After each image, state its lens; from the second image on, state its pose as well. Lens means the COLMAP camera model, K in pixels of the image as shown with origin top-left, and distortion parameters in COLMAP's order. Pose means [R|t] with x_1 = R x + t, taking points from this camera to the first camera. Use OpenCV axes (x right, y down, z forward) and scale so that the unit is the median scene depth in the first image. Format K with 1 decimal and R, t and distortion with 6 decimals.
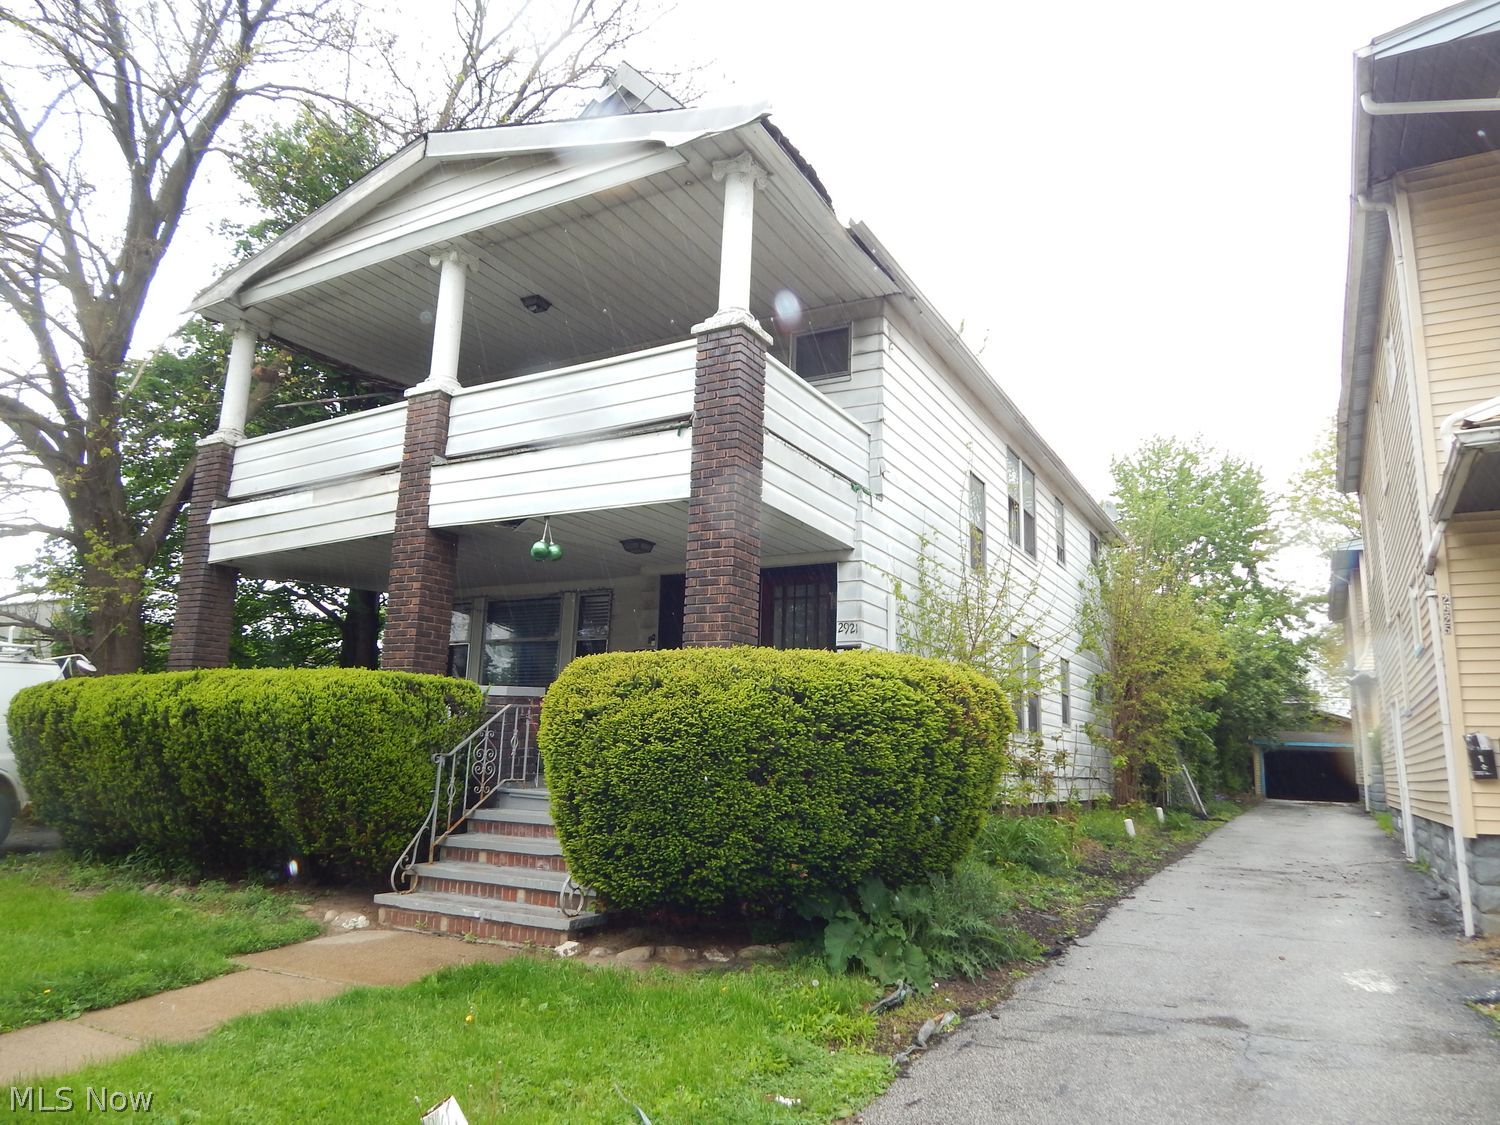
lens RADIAL K [[999.9, 0, 722.9], [0, 999.9, 536.1], [0, 0, 1]] dist [-0.018765, -0.001557]
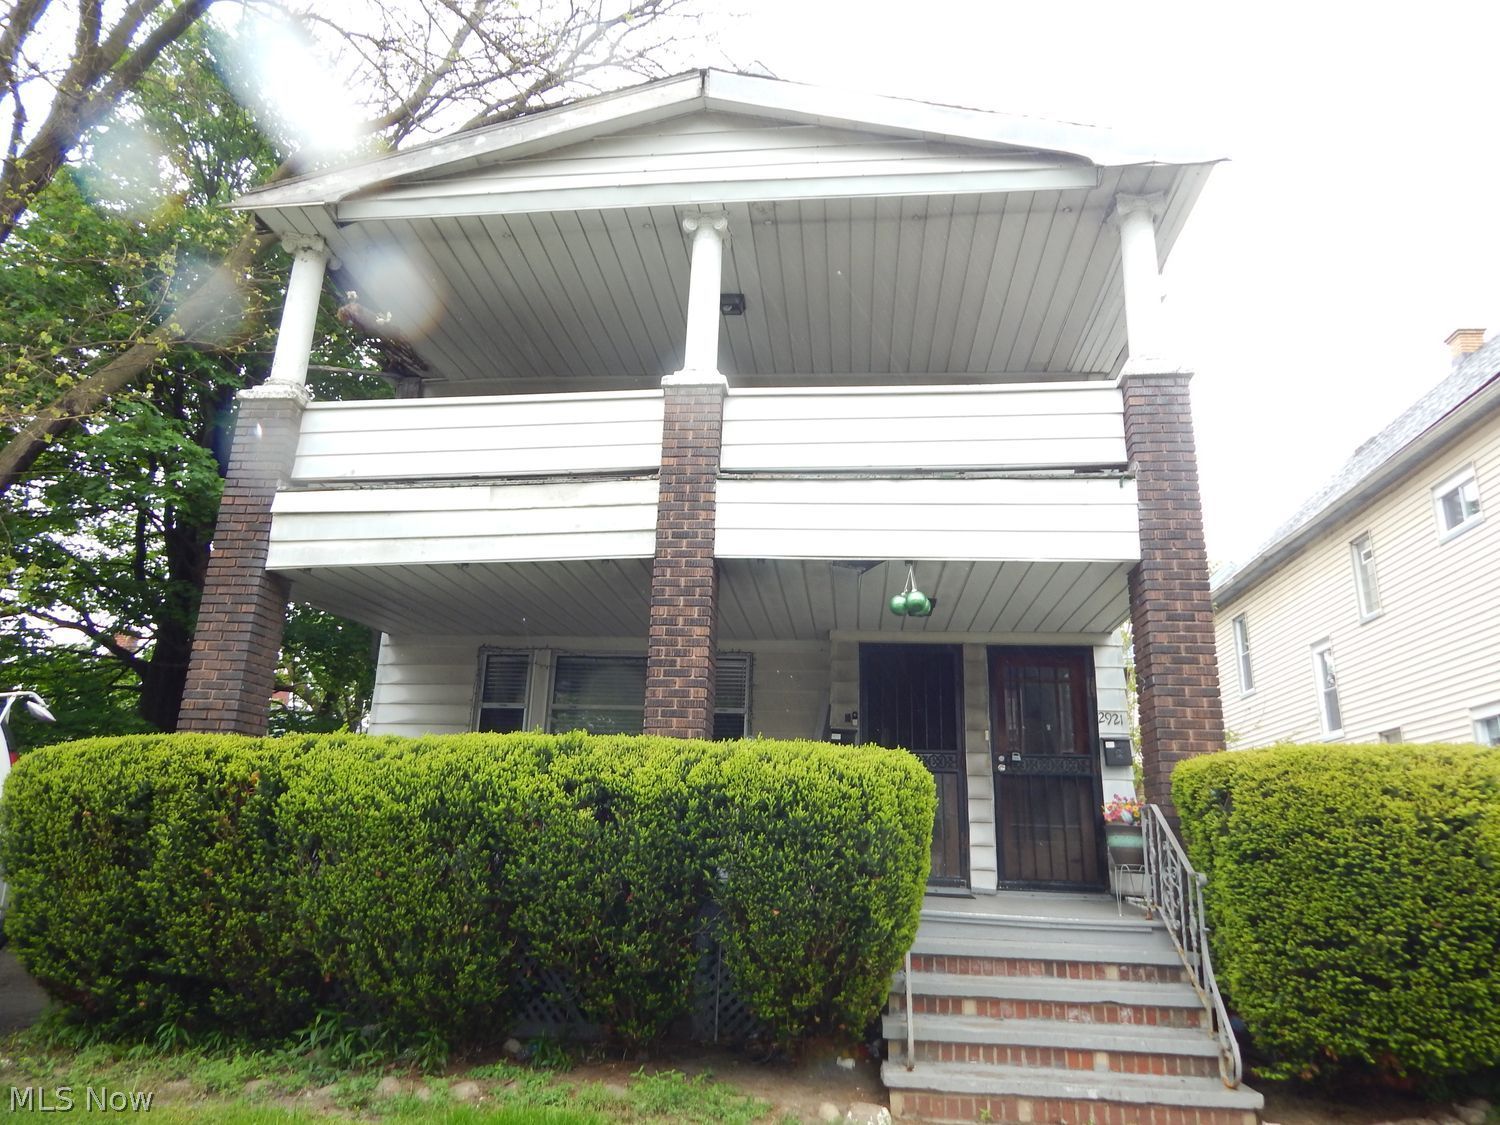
lens RADIAL K [[1005.7, 0, 726.6], [0, 1005.7, 541.6], [0, 0, 1]] dist [-0.002430, -0.008954]
pose [[0.917012, 0.123326, 0.379315, -0.577044], [-0.094305, 0.991073, -0.094240, 0.051166], [-0.387551, 0.050648, 0.920456, 0.285423]]
